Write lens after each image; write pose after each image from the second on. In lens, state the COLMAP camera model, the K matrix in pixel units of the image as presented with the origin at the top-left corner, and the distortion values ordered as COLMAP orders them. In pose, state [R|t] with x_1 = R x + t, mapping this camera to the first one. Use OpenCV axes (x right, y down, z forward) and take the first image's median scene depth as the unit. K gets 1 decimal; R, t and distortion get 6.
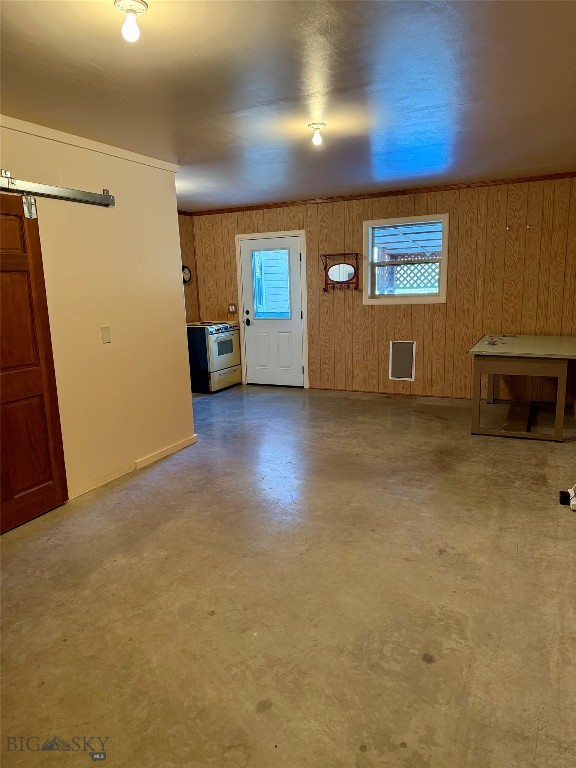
lens RADIAL K [[538.4, 0, 286.5], [0, 538.4, 389.4], [0, 0, 1]] dist [0.108062, -0.161858]
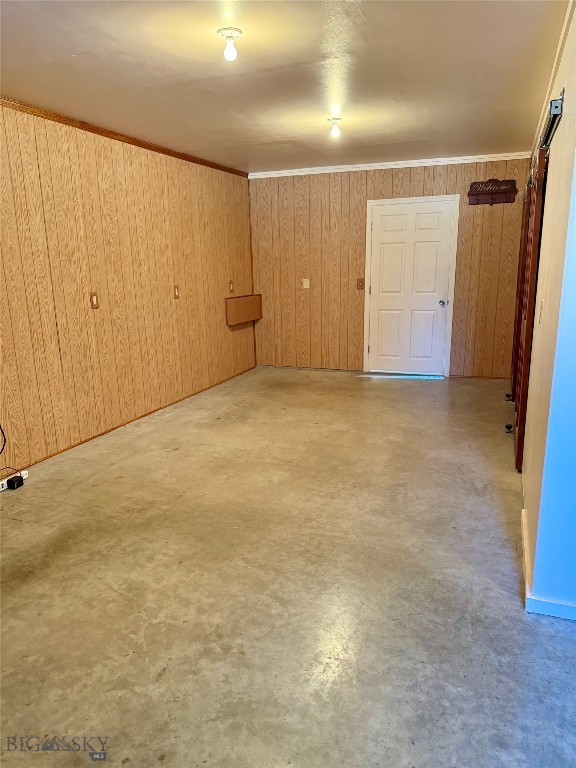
lens RADIAL K [[538.4, 0, 286.5], [0, 538.4, 389.4], [0, 0, 1]] dist [0.108062, -0.161858]
pose [[-0.996032, 0.067023, -0.058546, 0.029074], [0.036564, 0.907984, 0.417406, -0.191398], [0.081134, 0.413609, -0.906832, 0.995008]]
